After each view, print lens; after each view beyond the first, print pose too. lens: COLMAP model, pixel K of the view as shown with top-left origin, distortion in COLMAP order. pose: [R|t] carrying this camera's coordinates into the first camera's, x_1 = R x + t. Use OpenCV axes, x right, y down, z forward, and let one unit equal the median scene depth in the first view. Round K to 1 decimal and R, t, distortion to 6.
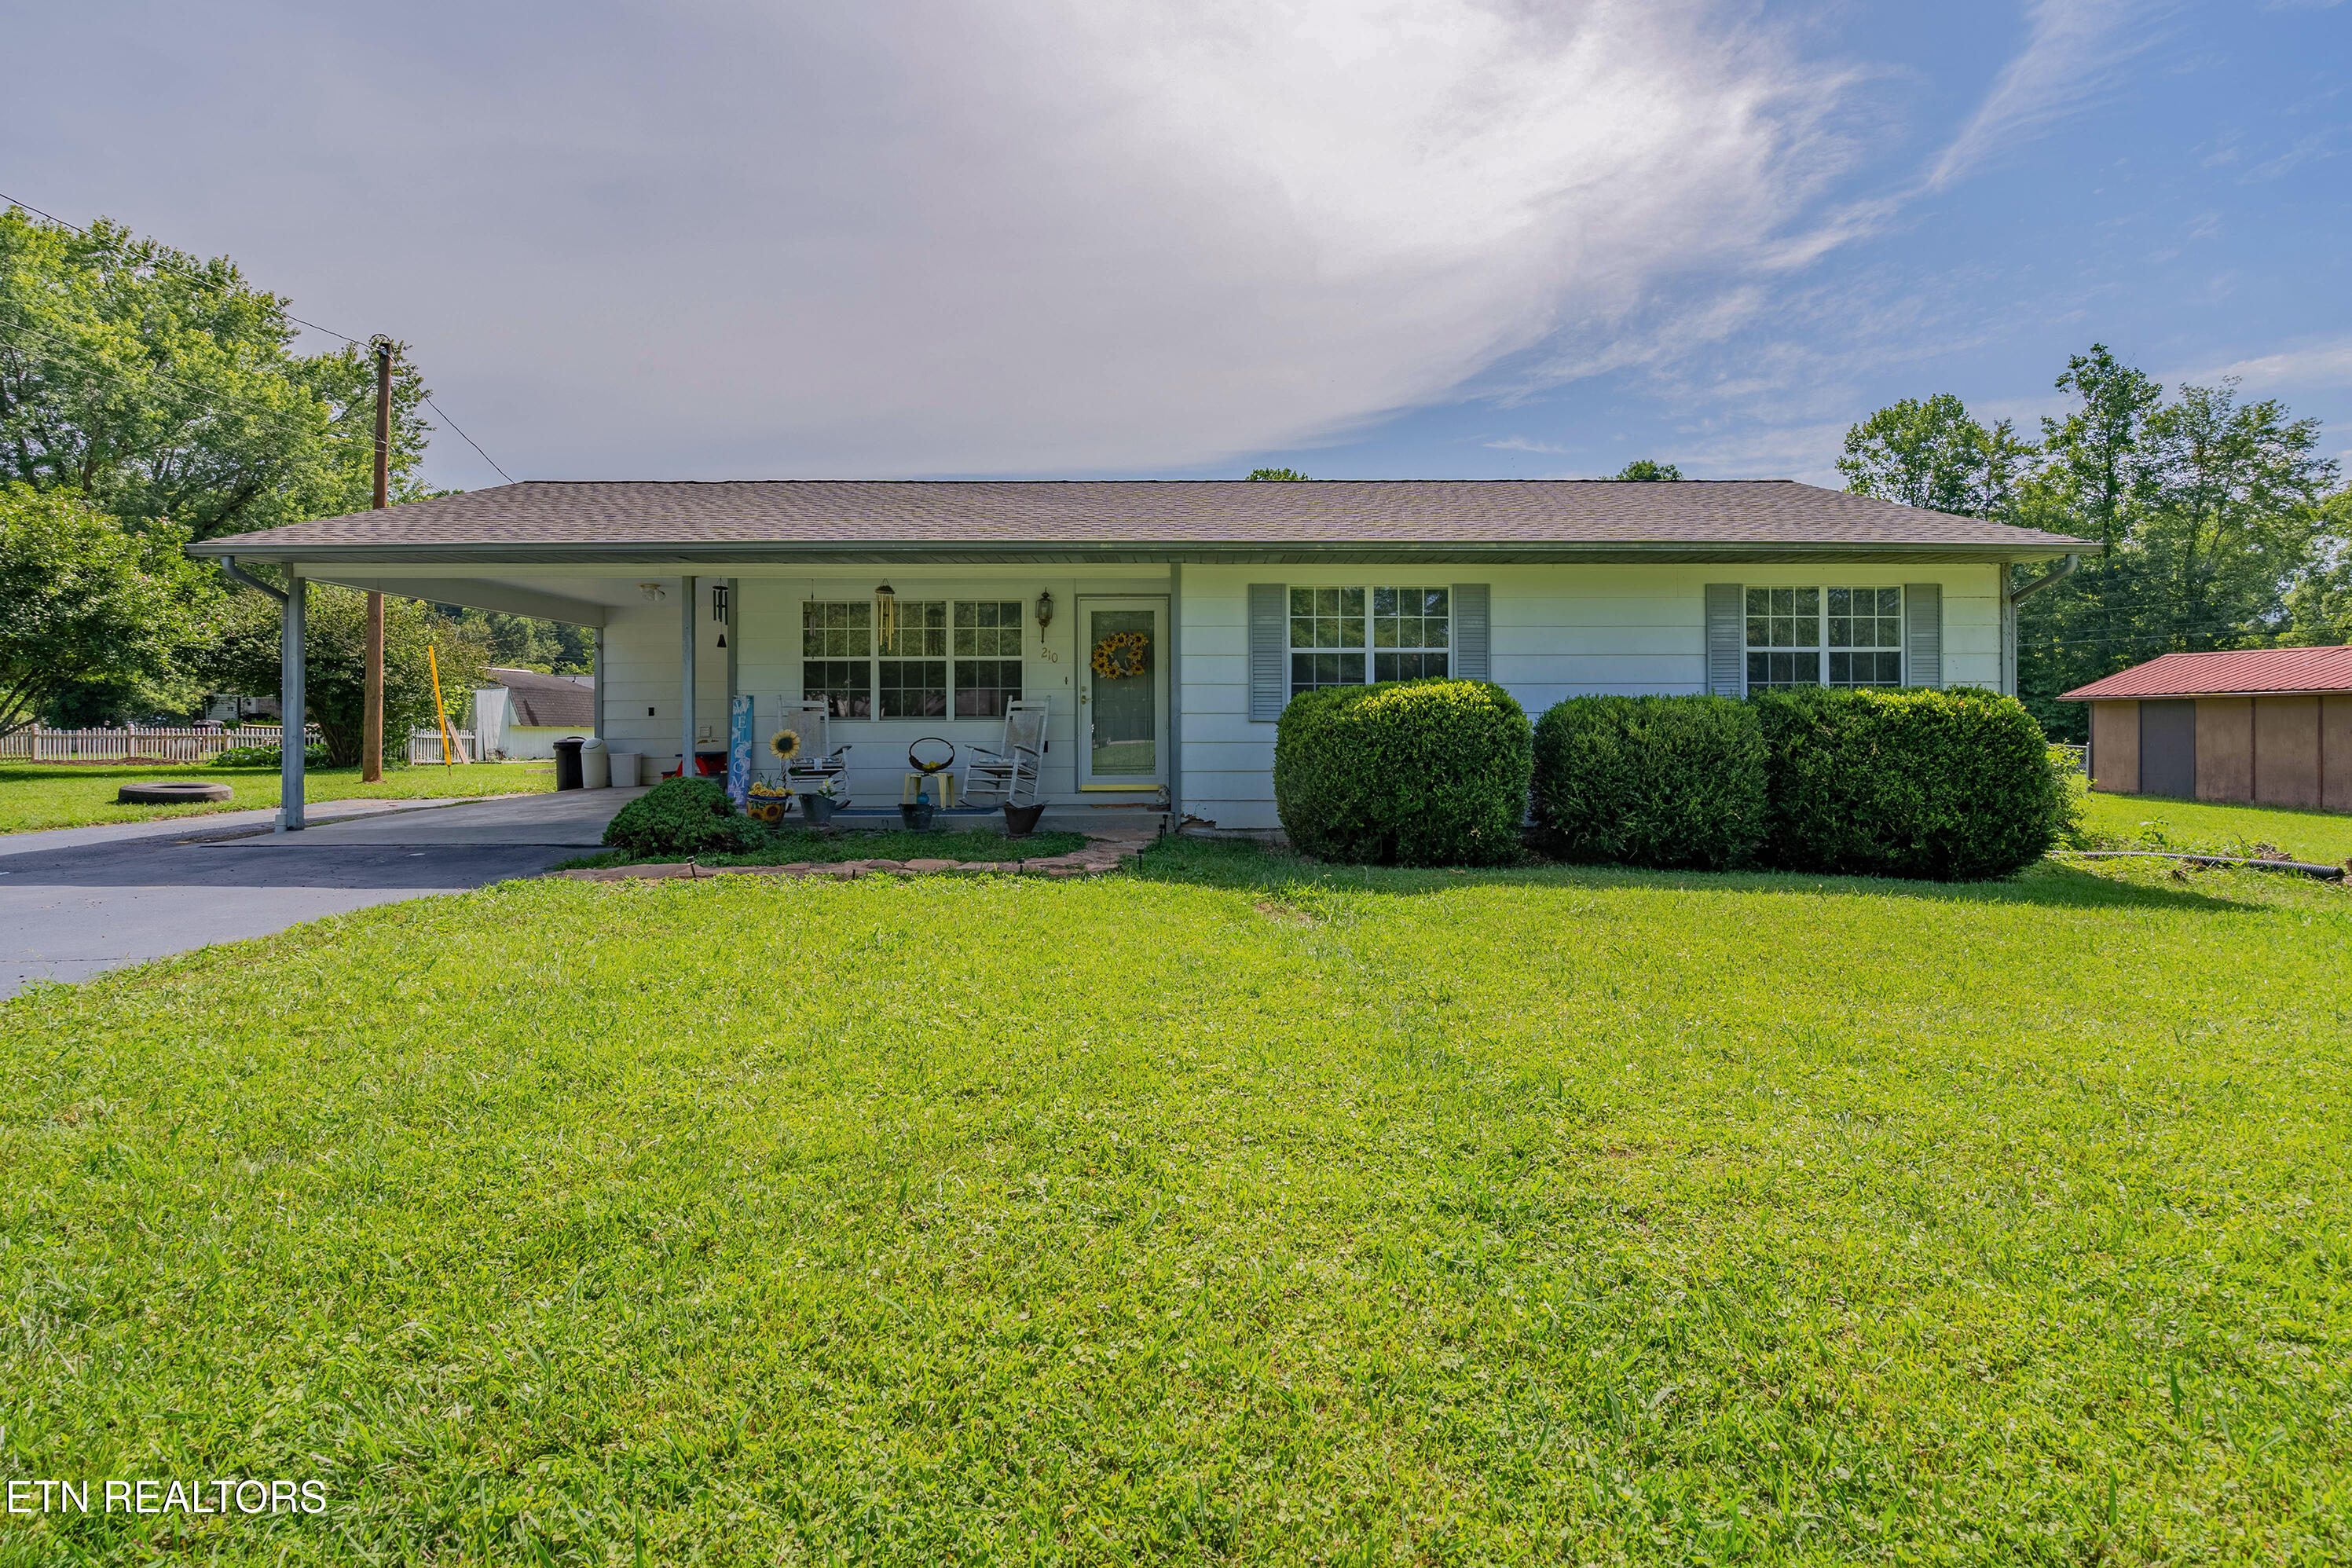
lens RADIAL K [[1082.5, 0, 1176.9], [0, 1082.5, 711.1], [0, 0, 1]] dist [-0.001648, 0.000384]
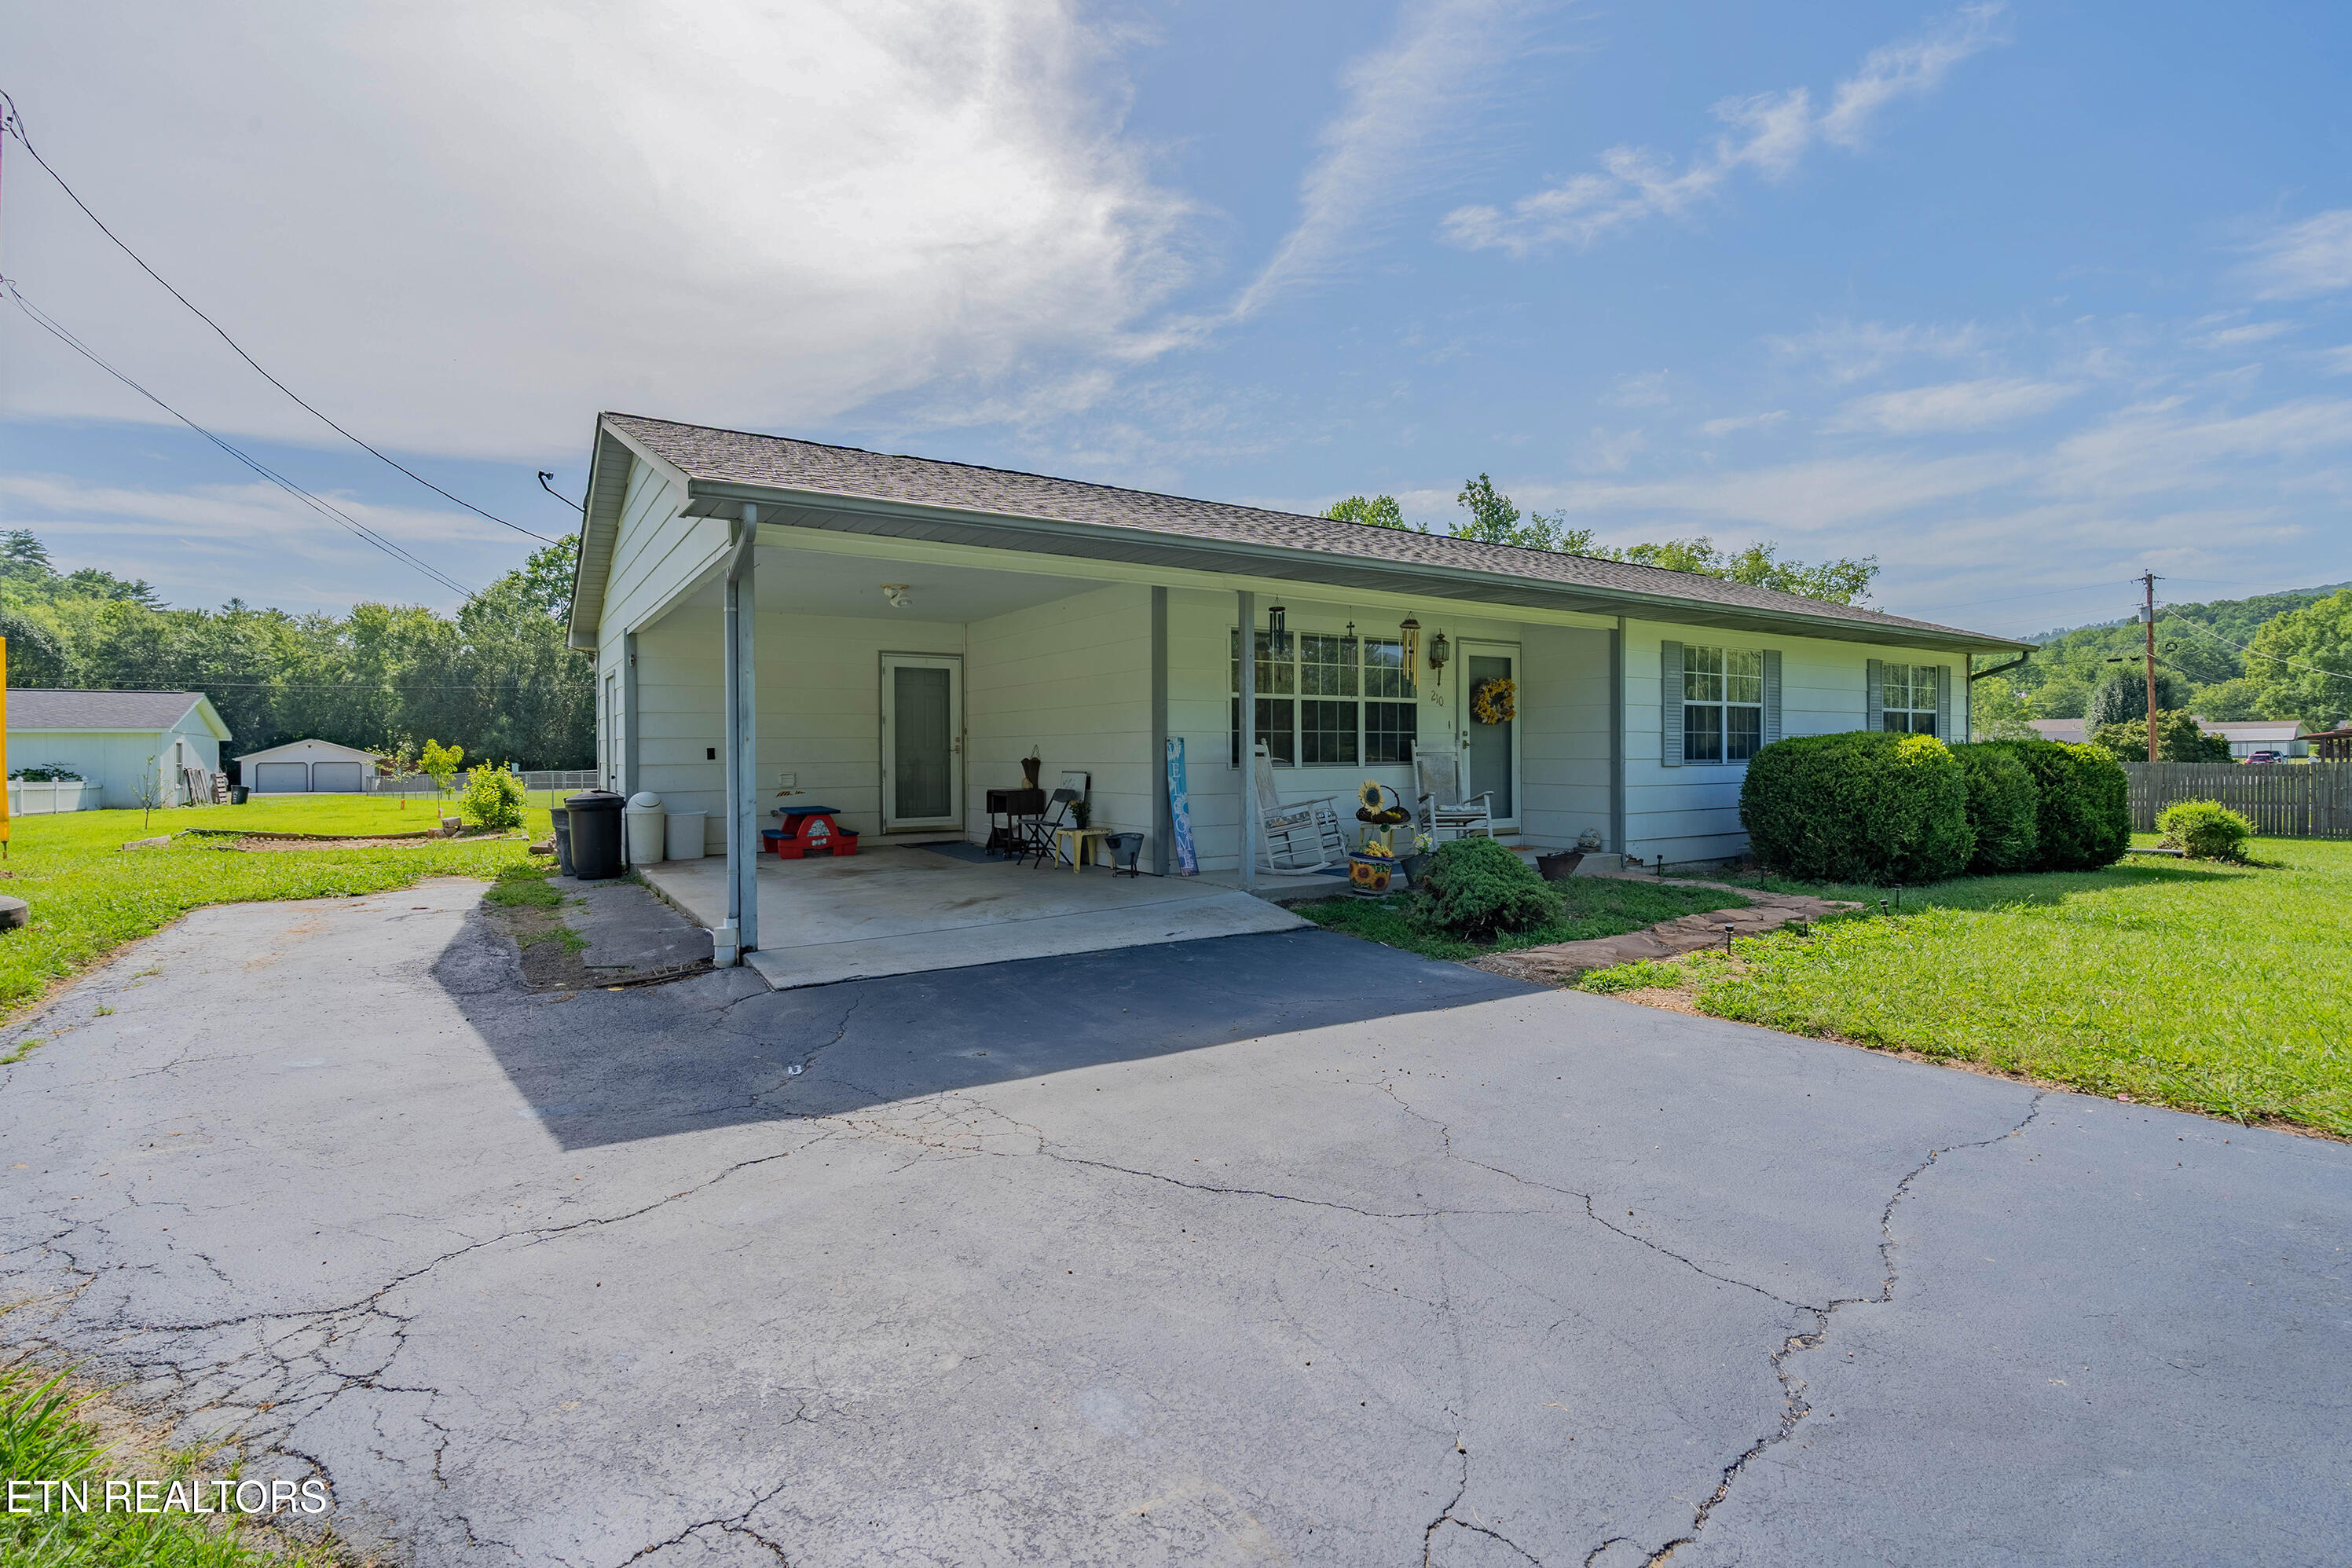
lens RADIAL K [[1084.9, 0, 1178.4], [0, 1084.9, 755.9], [0, 0, 1]] dist [-0.012091, 0.000060]
pose [[0.848845, -0.000545, 0.528642, -0.828069], [-0.003924, 0.999965, 0.007331, -0.006351], [-0.528628, -0.008297, 0.848813, 0.301960]]
